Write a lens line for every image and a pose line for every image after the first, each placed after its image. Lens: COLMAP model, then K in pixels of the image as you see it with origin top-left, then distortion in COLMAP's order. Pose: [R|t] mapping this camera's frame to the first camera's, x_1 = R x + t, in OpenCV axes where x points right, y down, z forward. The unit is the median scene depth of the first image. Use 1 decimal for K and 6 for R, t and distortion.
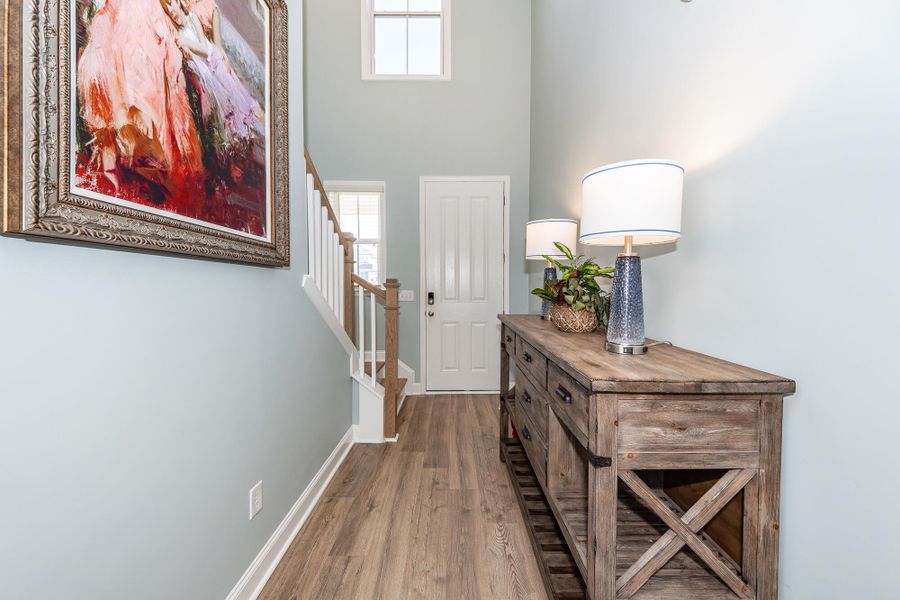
lens RADIAL K [[326.2, 0, 413.6], [0, 326.2, 284.8], [0, 0, 1]] dist [0.005639, -0.001184]
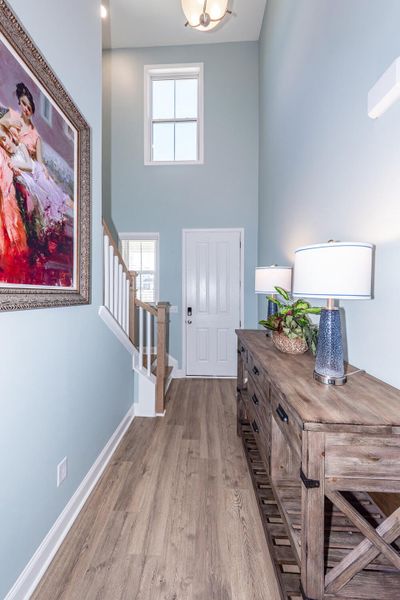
lens RADIAL K [[217.4, 0, 169.8], [0, 217.4, 287.0], [0, 0, 1]] dist [0.005639, -0.001184]
pose [[0.998850, 0.005643, -0.047603, 0.025409], [-0.006581, 0.999787, -0.019554, -0.120515], [0.047482, 0.019845, 0.998675, 0.048766]]
